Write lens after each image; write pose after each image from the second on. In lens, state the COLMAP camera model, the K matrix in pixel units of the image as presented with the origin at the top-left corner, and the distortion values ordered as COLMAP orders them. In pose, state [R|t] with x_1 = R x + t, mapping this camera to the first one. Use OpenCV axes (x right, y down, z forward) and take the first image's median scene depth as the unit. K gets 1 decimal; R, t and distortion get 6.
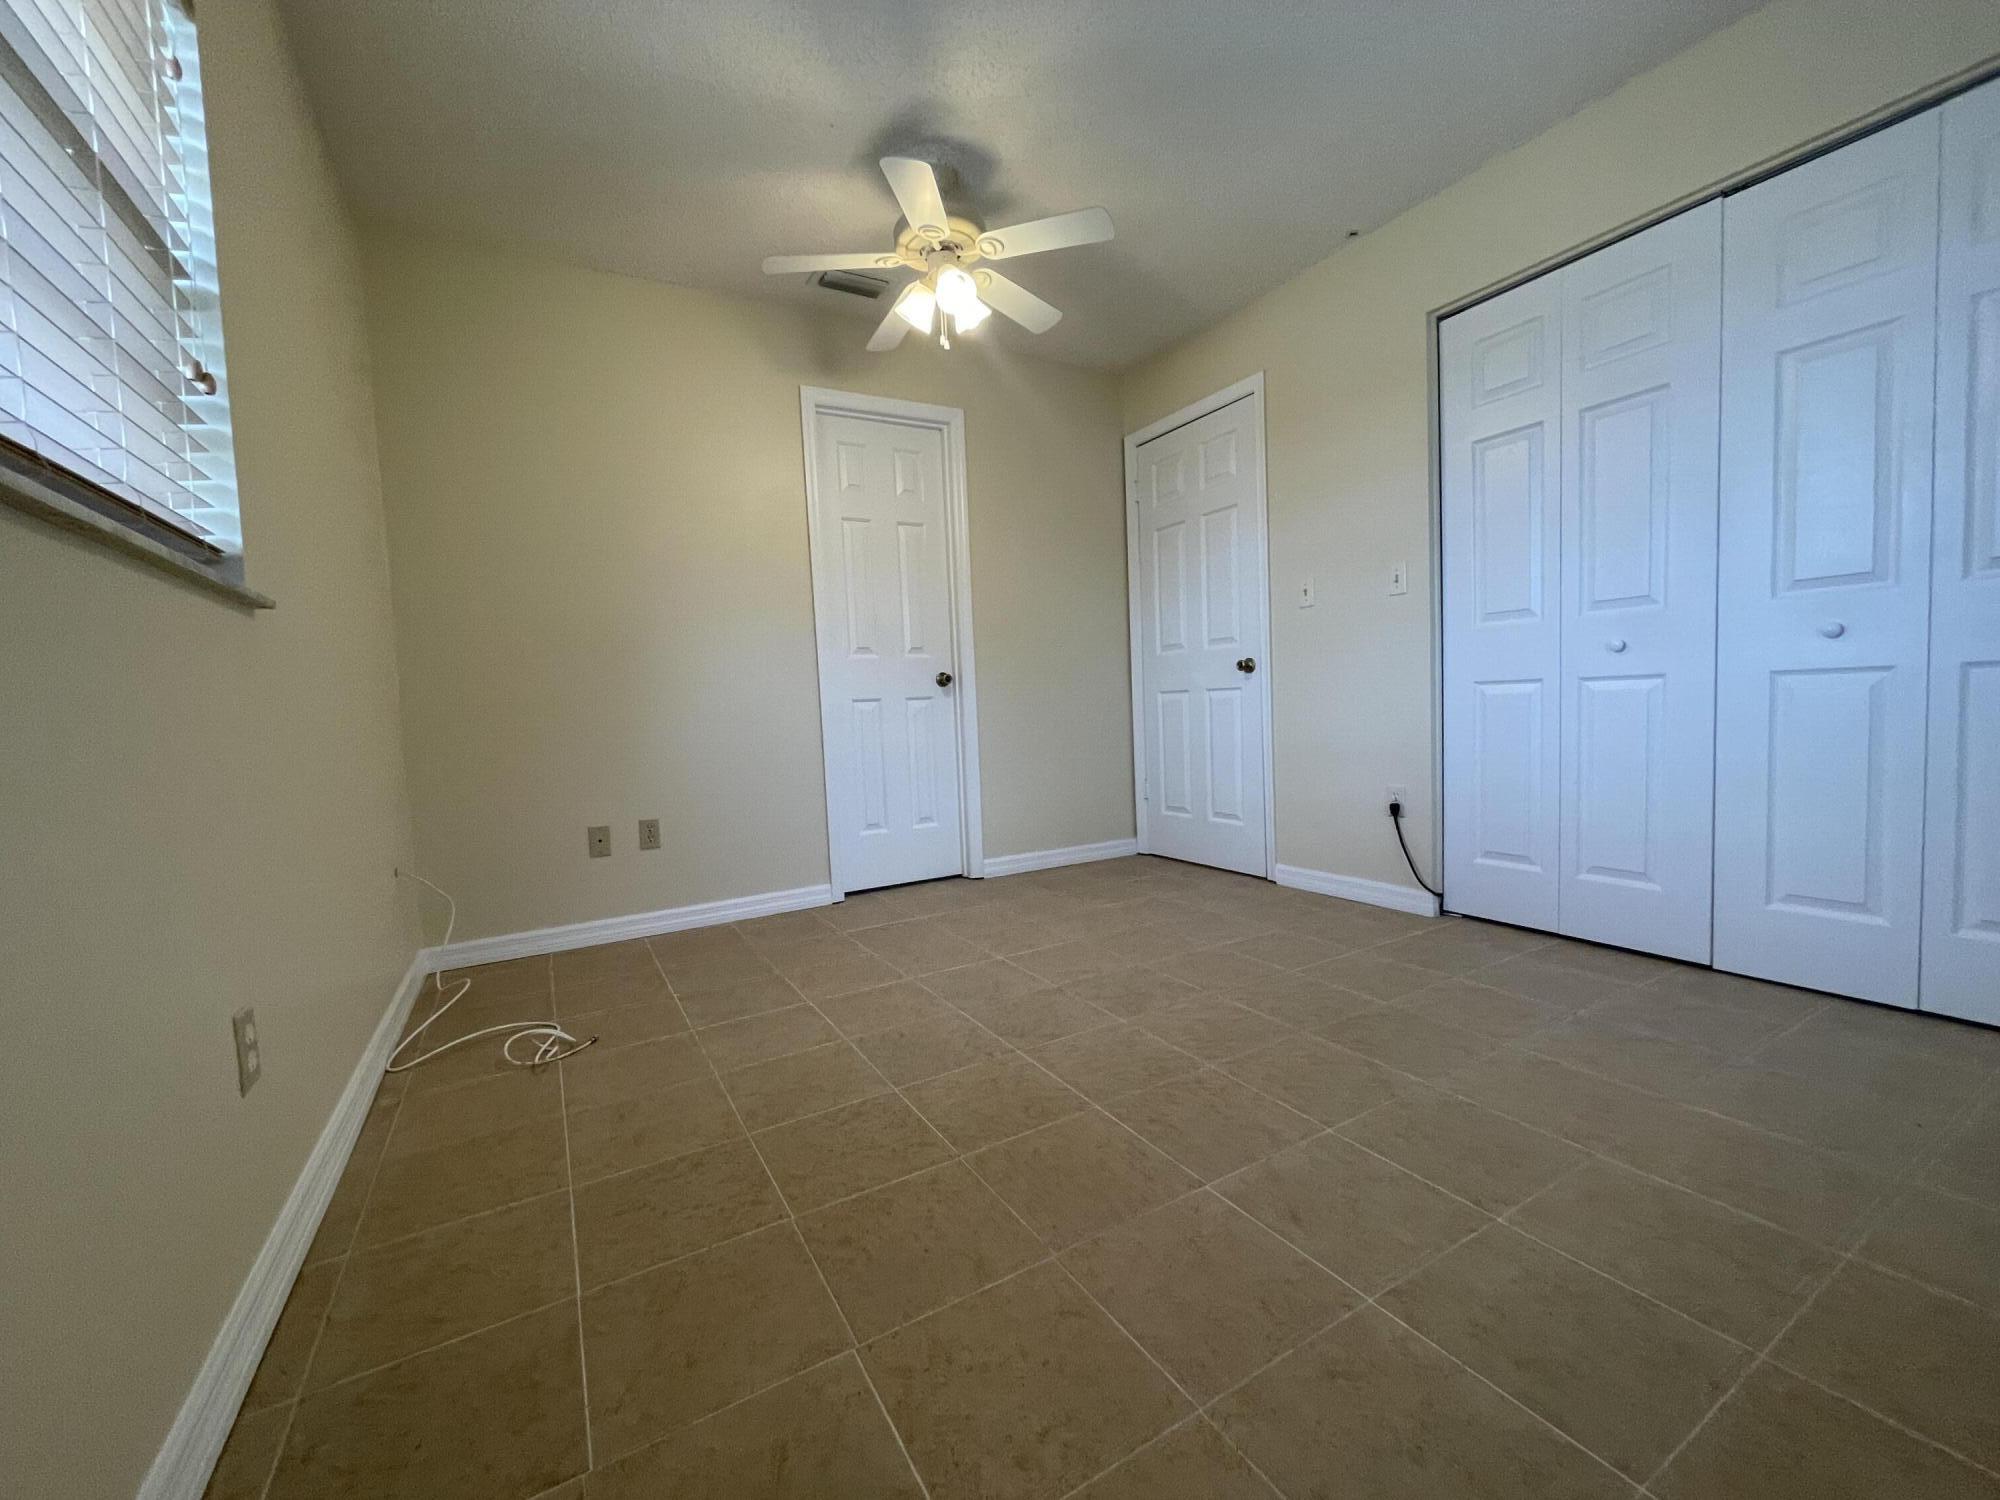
lens RADIAL K [[807.2, 0, 988.1], [0, 807.2, 752.3], [0, 0, 1]] dist [-0.000474, -0.000274]
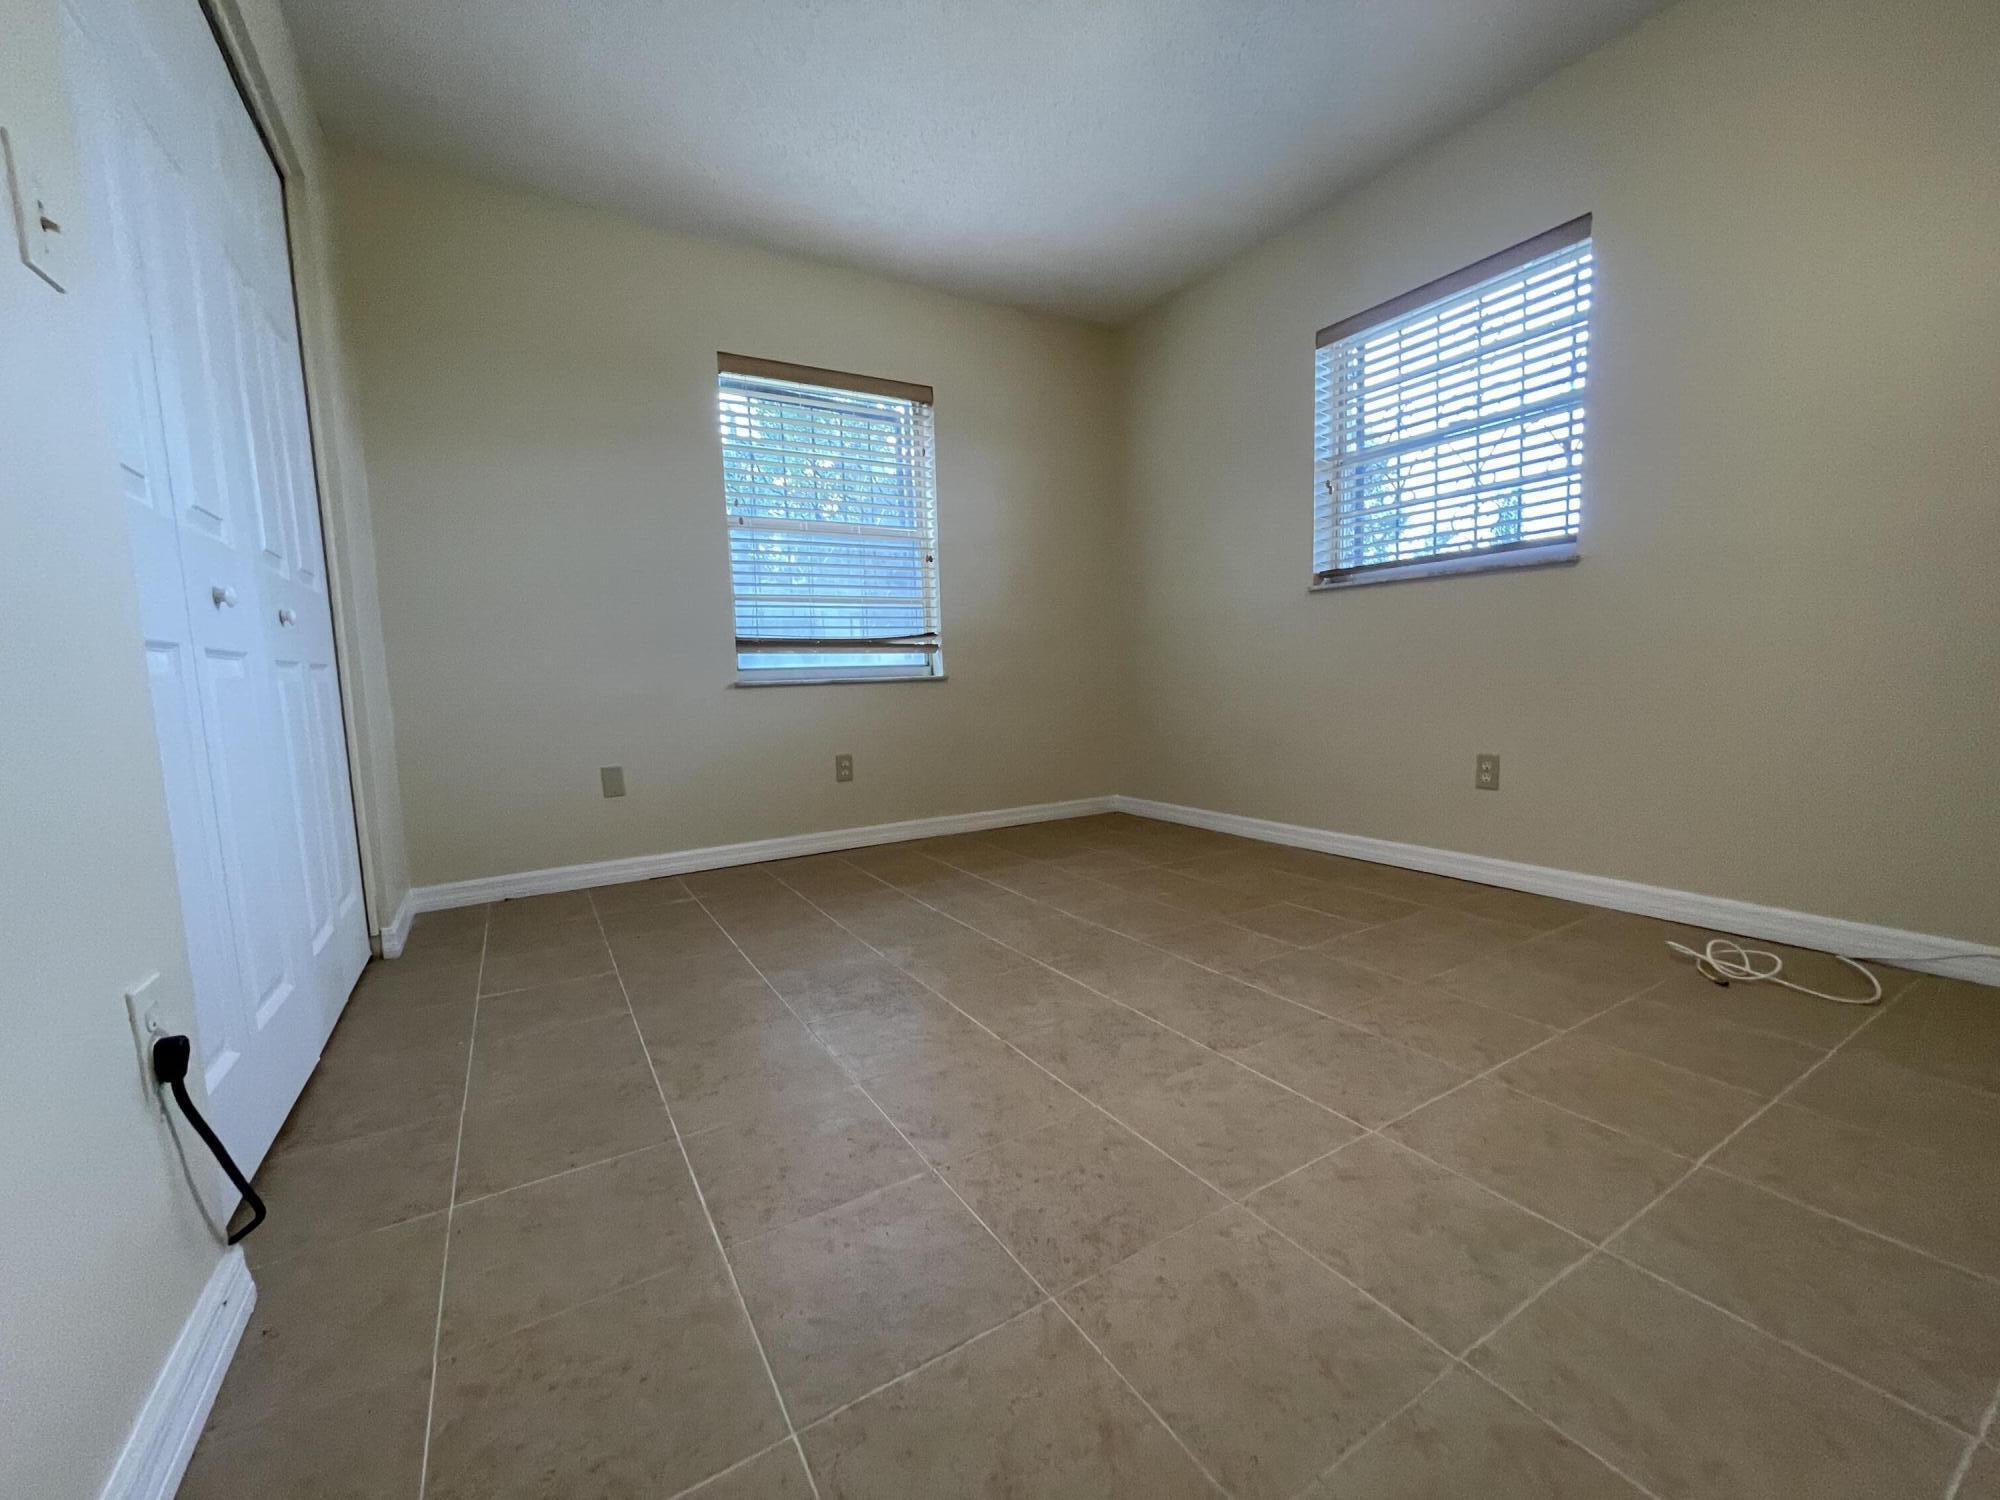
lens RADIAL K [[807.2, 0, 985.9], [0, 807.2, 755.3], [0, 0, 1]] dist [-0.000474, -0.000274]
pose [[-0.997209, 0.074192, -0.008384, 0.216967], [0.071865, 0.984205, 0.161789, -0.063380], [0.020255, 0.160735, -0.986790, 1.314323]]
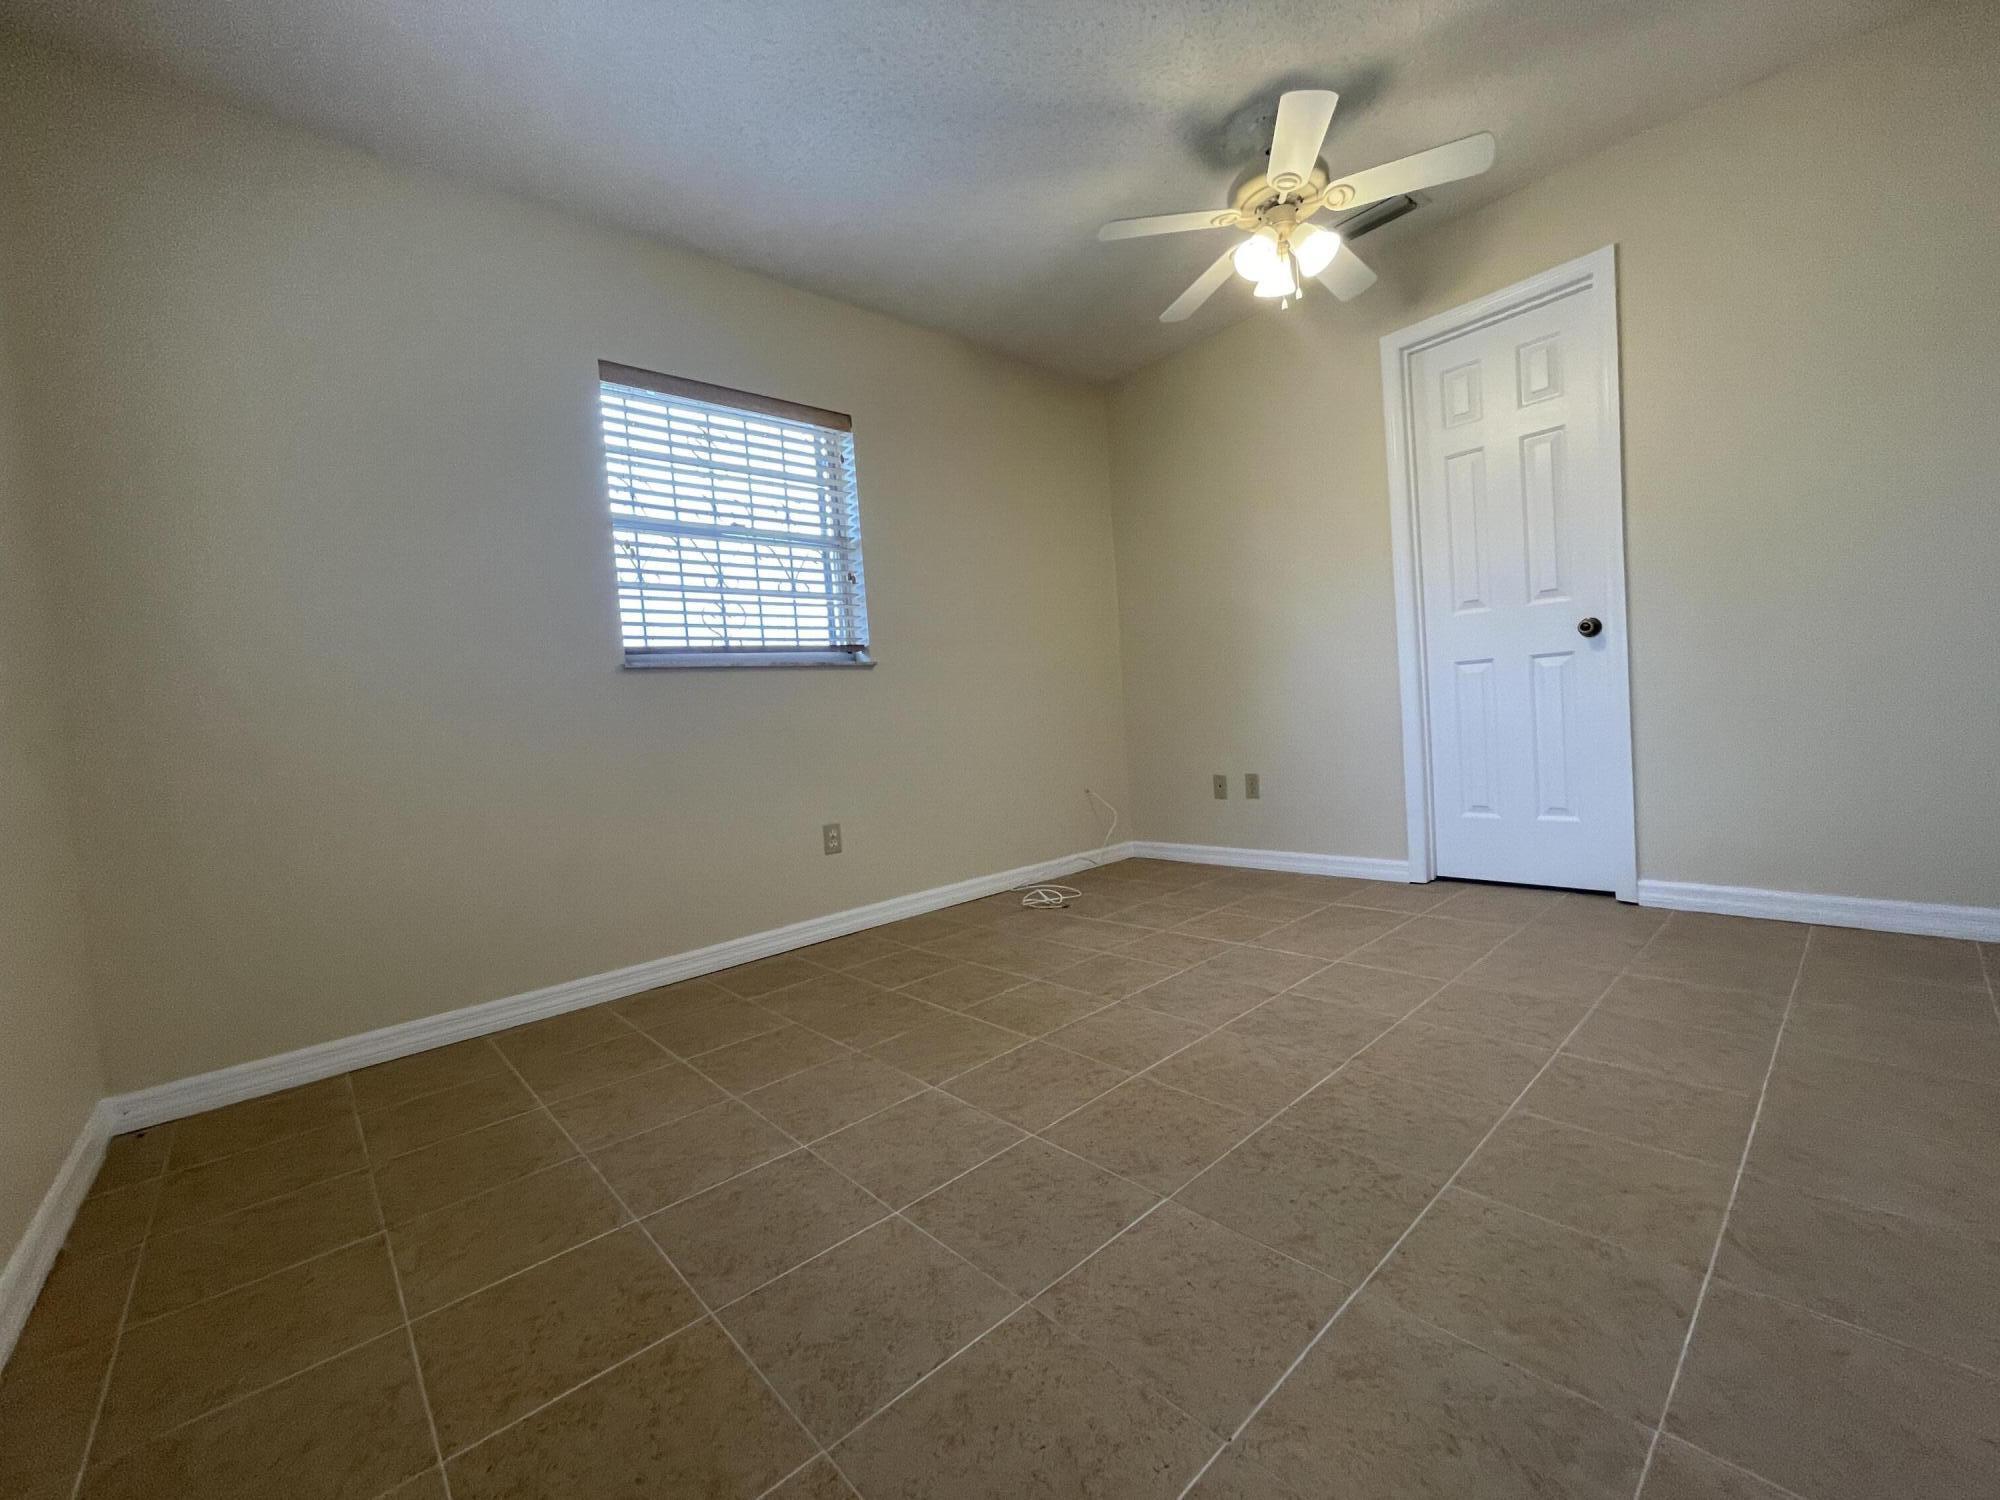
lens RADIAL K [[807.2, 0, 1020.7], [0, 807.2, 753.6], [0, 0, 1]] dist [-0.000474, -0.000274]
pose [[0.227535, 0.073713, -0.970976, 0.727346], [0.006289, 0.996999, 0.077163, -0.046109], [0.973750, -0.023664, 0.226388, 0.409150]]
